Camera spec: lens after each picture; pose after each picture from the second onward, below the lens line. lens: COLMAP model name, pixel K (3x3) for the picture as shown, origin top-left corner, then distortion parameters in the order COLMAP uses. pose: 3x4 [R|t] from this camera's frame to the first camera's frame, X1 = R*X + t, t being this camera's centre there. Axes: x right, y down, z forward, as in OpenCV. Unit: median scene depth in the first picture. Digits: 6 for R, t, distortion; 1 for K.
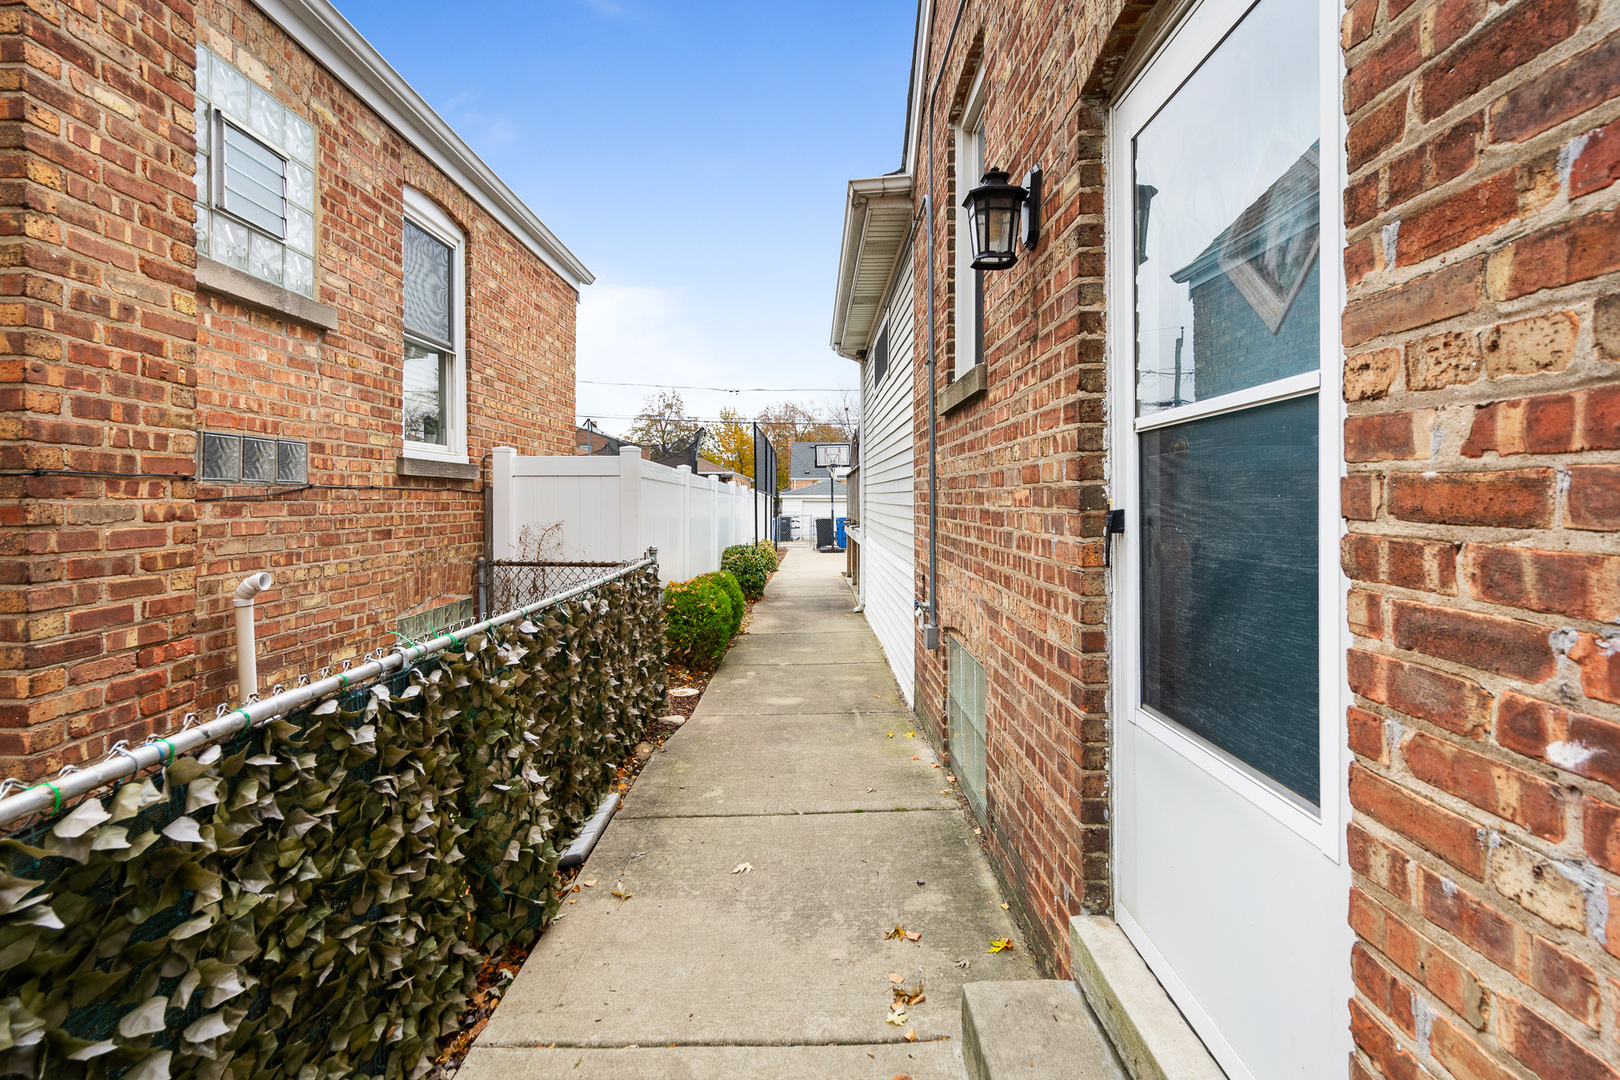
lens RADIAL K [[748.6, 0, 829.5], [0, 748.6, 504.8], [0, 0, 1]] dist [-0.002928, -0.000110]
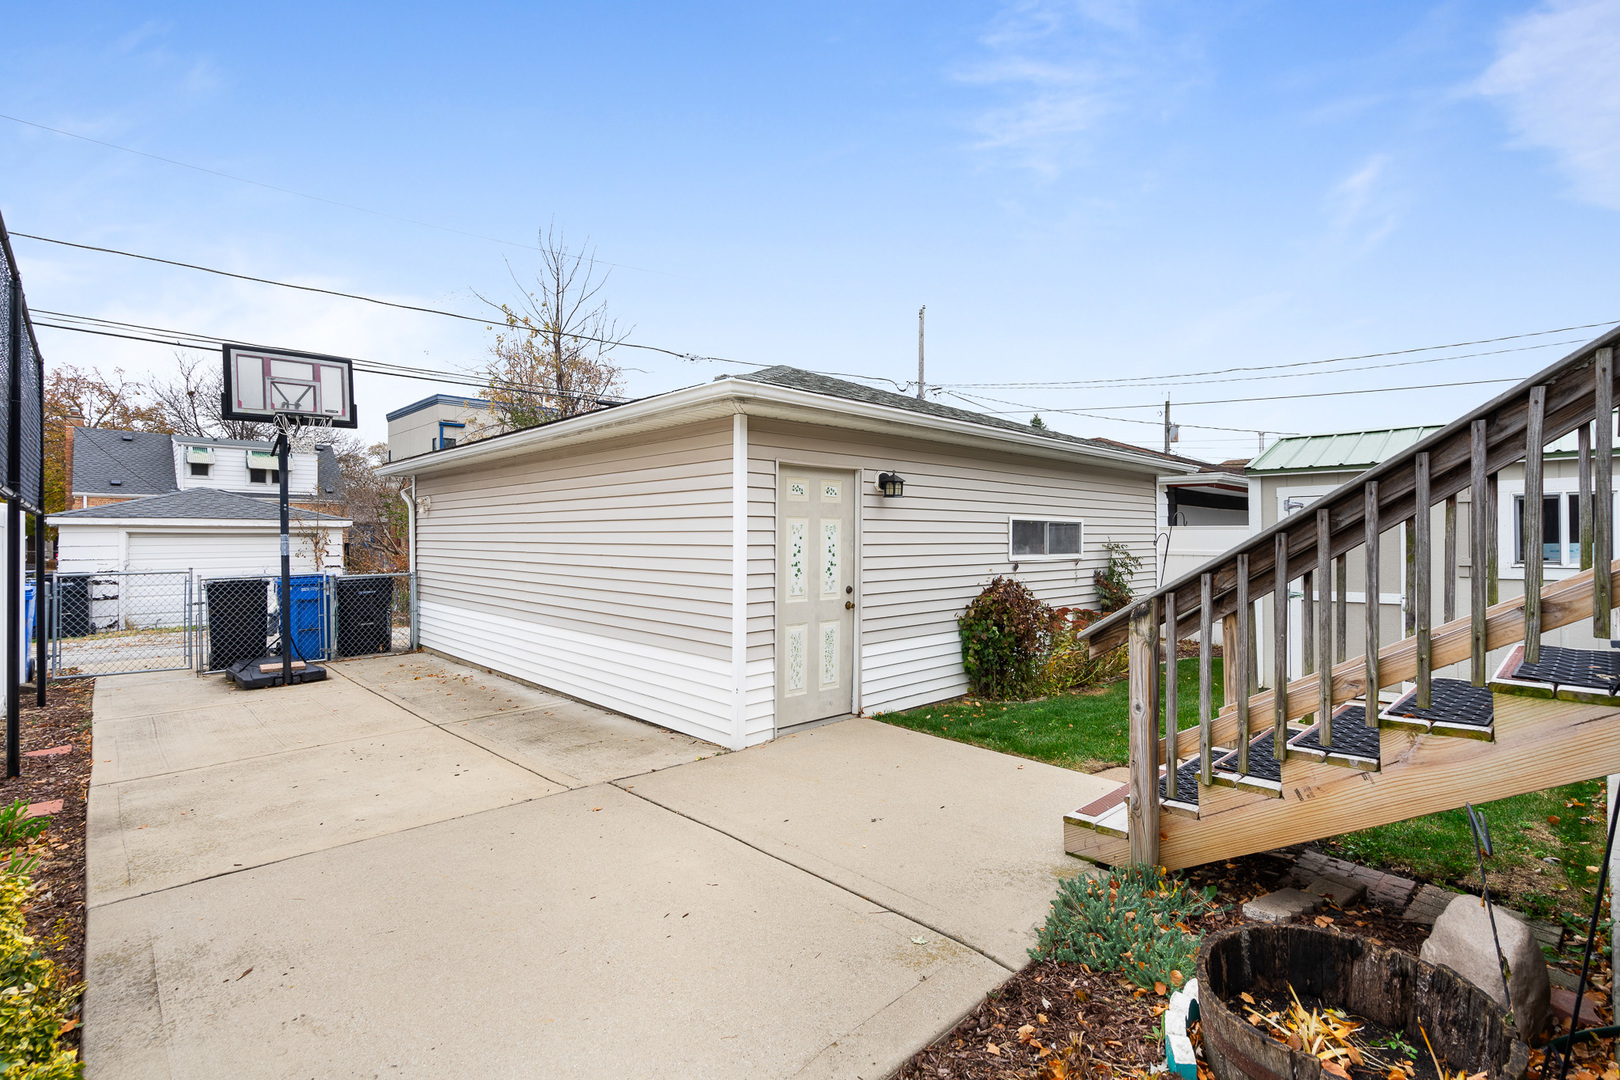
lens RADIAL K [[748.6, 0, 800.9], [0, 748.6, 542.3], [0, 0, 1]] dist [-0.002928, -0.000110]
pose [[0.744390, -0.009155, 0.667682, -0.035775], [0.009456, 0.999950, 0.003169, 0.001657], [-0.667678, 0.003955, 0.744439, 0.460951]]
